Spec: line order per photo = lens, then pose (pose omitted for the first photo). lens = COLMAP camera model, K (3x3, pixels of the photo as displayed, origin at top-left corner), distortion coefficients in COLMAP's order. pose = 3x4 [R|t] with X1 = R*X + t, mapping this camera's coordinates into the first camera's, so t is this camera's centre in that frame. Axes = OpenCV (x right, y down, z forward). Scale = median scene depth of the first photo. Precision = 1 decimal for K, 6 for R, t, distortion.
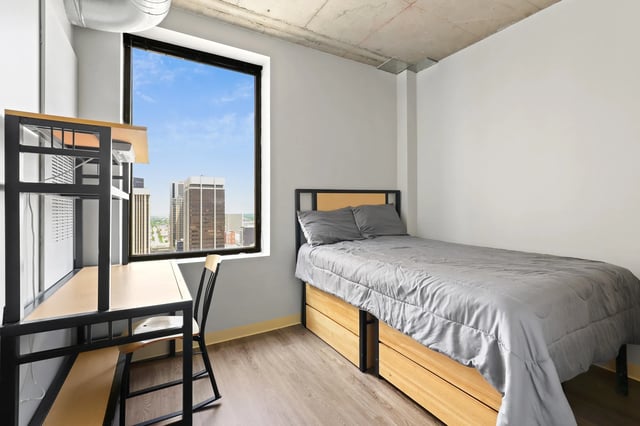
lens RADIAL K [[295.0, 0, 321.0], [0, 295.0, 210.3], [0, 0, 1]] dist [-0.000676, 0.002375]
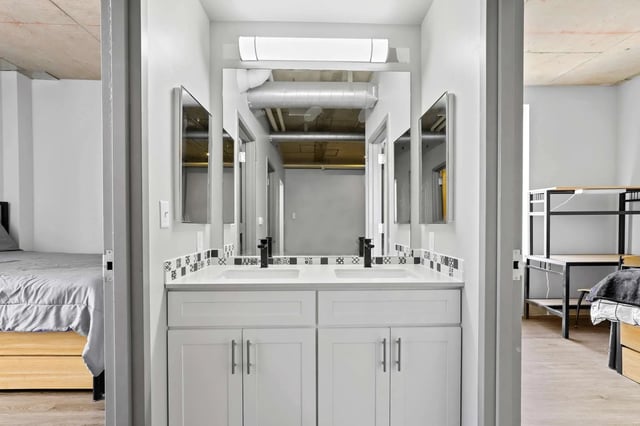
lens RADIAL K [[295.0, 0, 324.4], [0, 295.0, 217.2], [0, 0, 1]] dist [-0.000676, 0.002375]
pose [[0.481112, 0.000259, 0.876659, -0.152828], [0.010308, 0.999929, -0.005953, -0.012734], [-0.876598, 0.011900, 0.481076, -0.744407]]
